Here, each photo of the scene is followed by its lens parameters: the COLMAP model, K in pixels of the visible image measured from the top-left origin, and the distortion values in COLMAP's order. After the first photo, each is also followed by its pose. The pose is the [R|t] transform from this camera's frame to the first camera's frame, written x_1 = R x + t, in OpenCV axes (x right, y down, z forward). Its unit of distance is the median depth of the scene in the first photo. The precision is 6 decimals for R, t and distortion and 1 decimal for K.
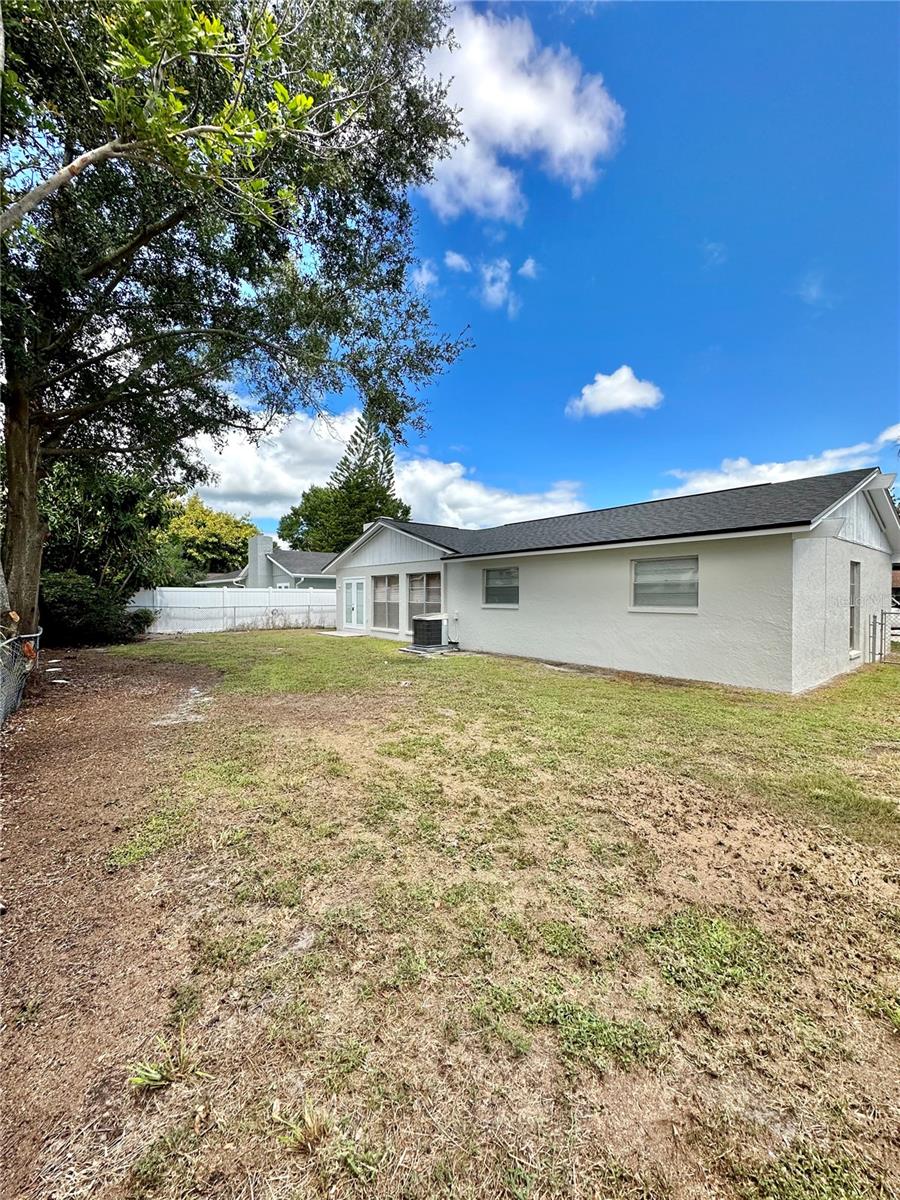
lens RADIAL K [[482.9, 0, 449.9], [0, 482.9, 598.7], [0, 0, 1]] dist [0.002444, 0.000689]
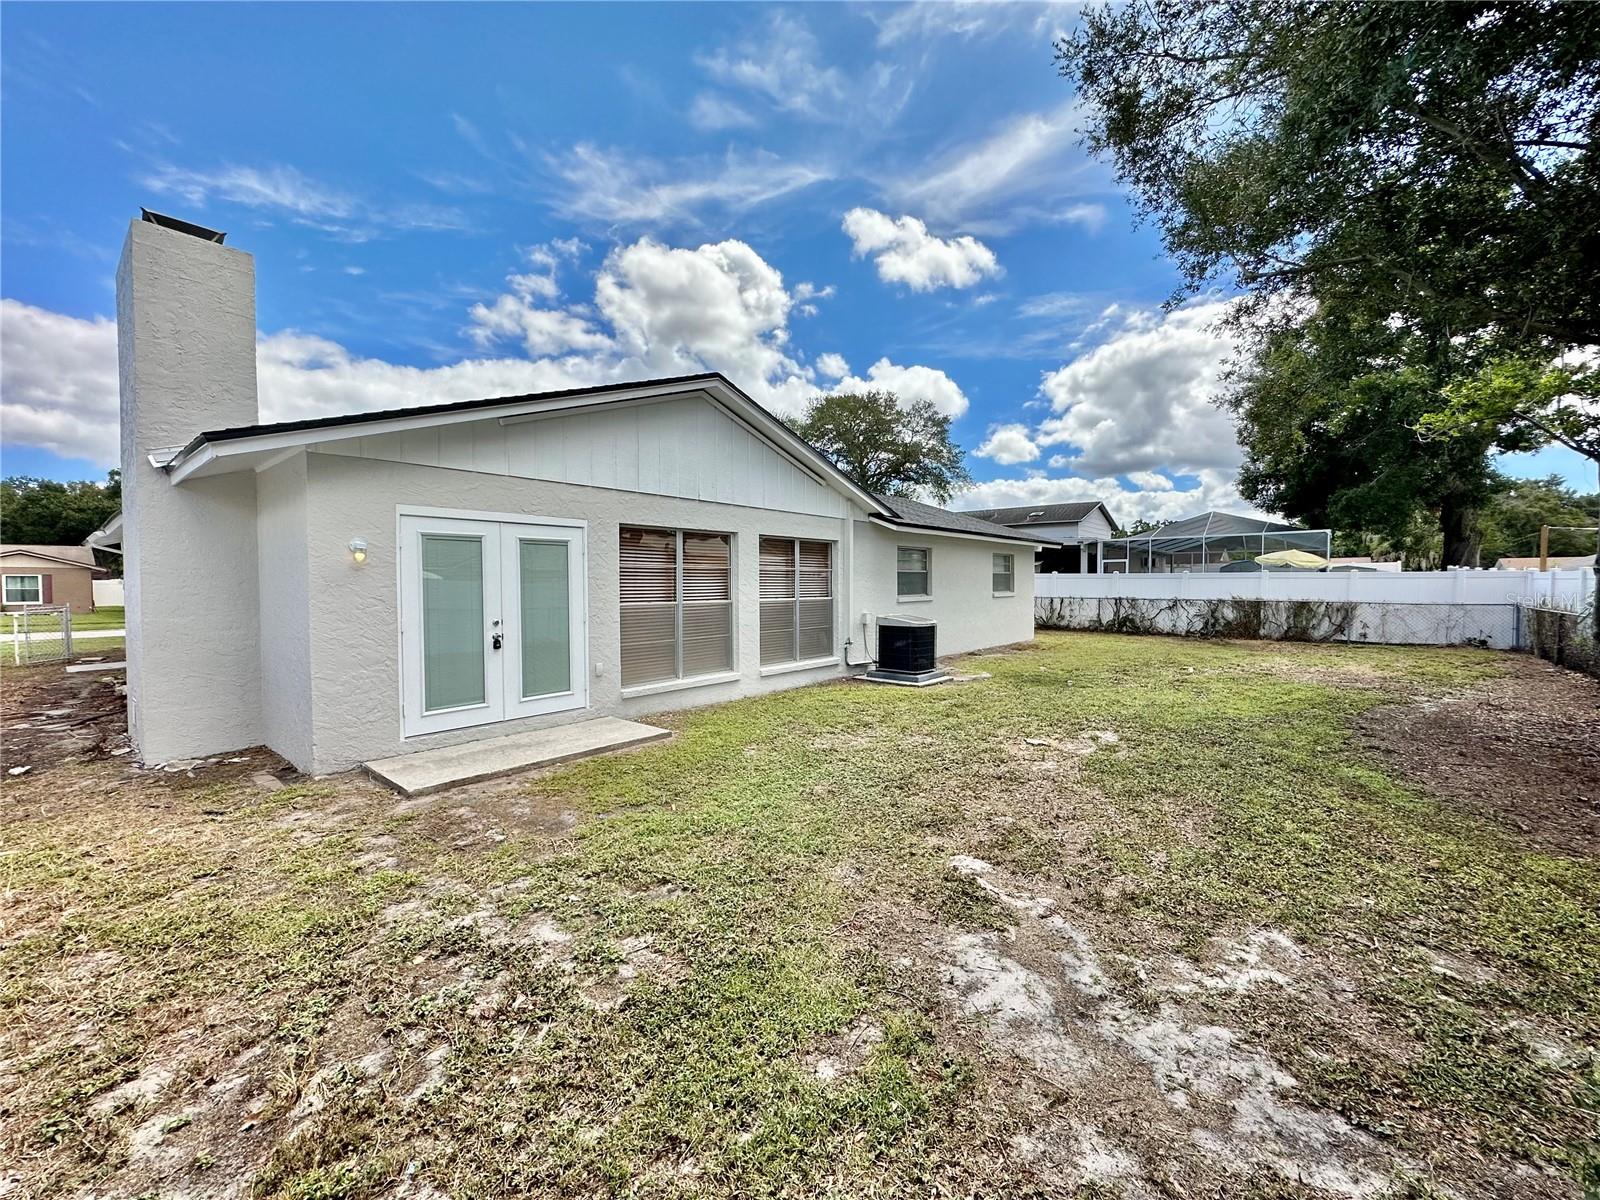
lens RADIAL K [[643.9, 0, 800.1], [0, 643.9, 594.2], [0, 0, 1]] dist [0.002444, 0.000689]
pose [[-0.171280, -0.024748, 0.984911, -0.798646], [0.007535, 0.999622, 0.026428, -0.017580], [-0.985194, 0.011948, -0.171029, 1.284747]]
